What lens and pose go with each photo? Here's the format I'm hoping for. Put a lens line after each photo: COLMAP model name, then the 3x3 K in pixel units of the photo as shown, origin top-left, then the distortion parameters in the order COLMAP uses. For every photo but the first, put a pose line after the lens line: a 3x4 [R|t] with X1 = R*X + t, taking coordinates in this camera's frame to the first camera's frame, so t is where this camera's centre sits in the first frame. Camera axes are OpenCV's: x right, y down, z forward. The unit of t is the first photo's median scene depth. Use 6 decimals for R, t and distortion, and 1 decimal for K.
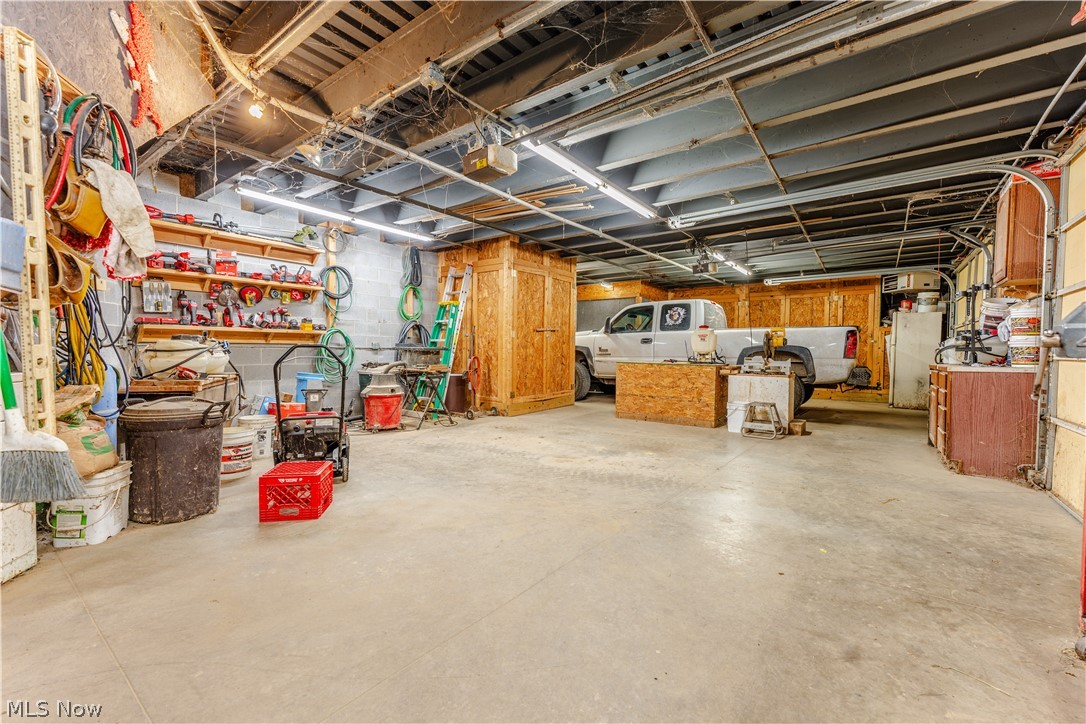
lens RADIAL K [[440.2, 0, 547.8], [0, 440.2, 363.5], [0, 0, 1]] dist [0.000336, -0.000031]
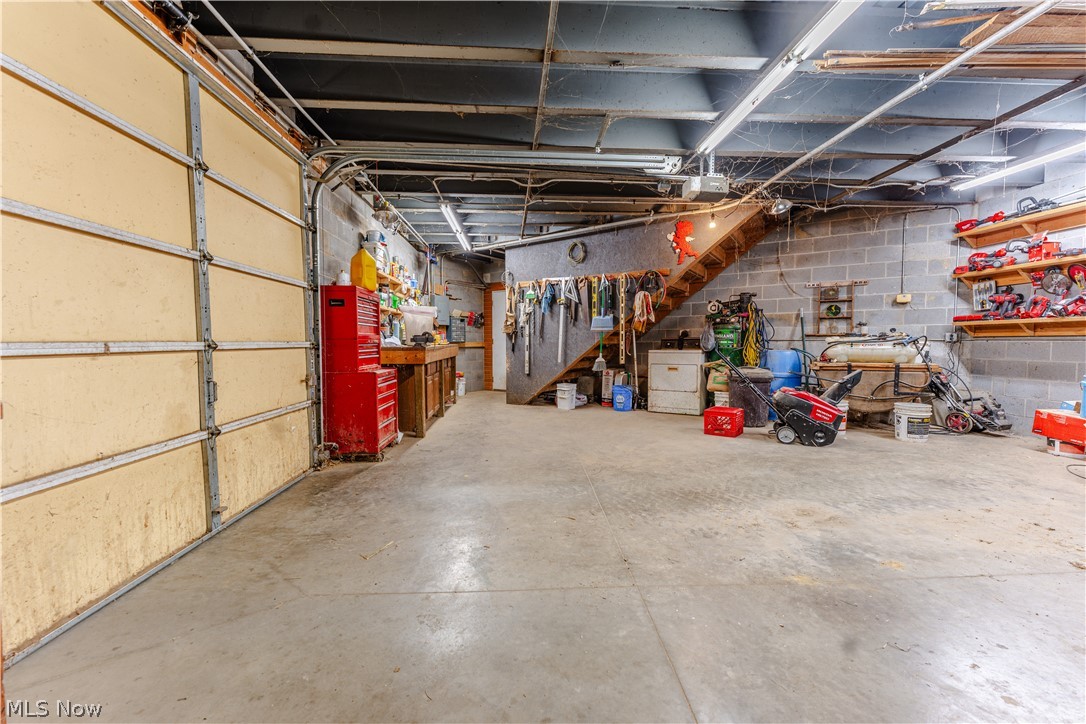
lens RADIAL K [[458.1, 0, 540.7], [0, 458.1, 364.0], [0, 0, 1]] dist [0.002231, 0.000442]
pose [[-0.768775, 0.024370, -0.639055, 0.721832], [-0.023842, 0.997487, 0.066720, -0.030879], [0.639075, 0.066530, -0.766262, 1.186264]]
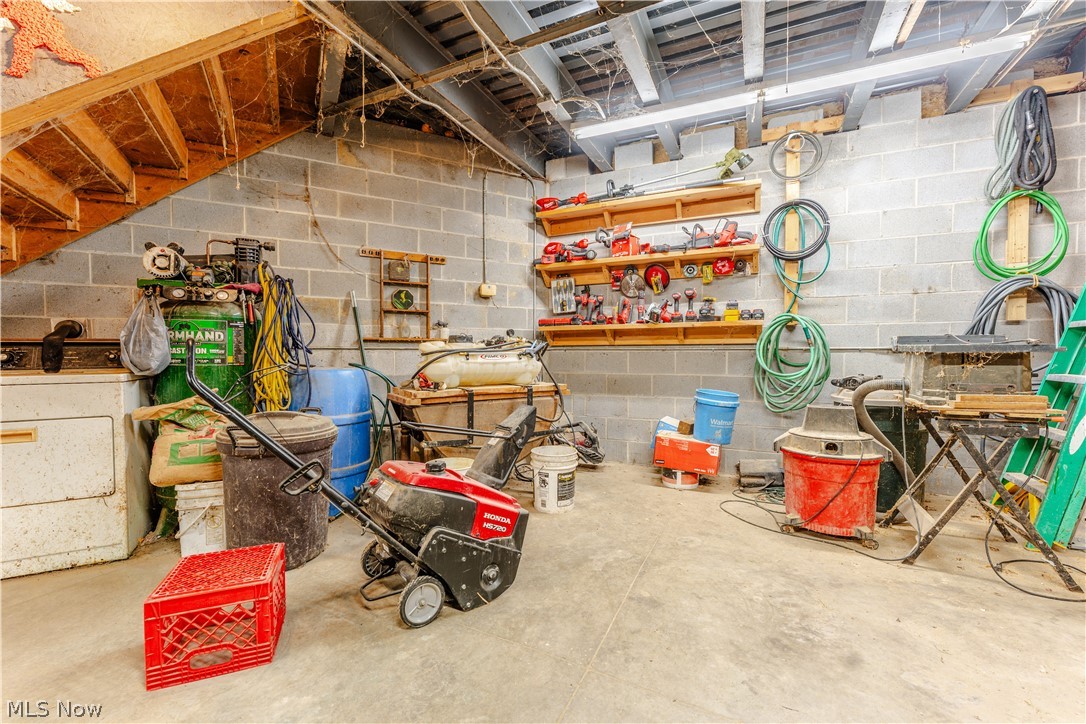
lens RADIAL K [[458.1, 0, 540.7], [0, 458.1, 364.0], [0, 0, 1]] dist [0.002231, 0.000442]
pose [[0.183545, 0.015130, -0.982895, 0.037476], [-0.027319, 0.999574, 0.010286, -0.019153], [0.982632, 0.024964, 0.183881, 0.784655]]
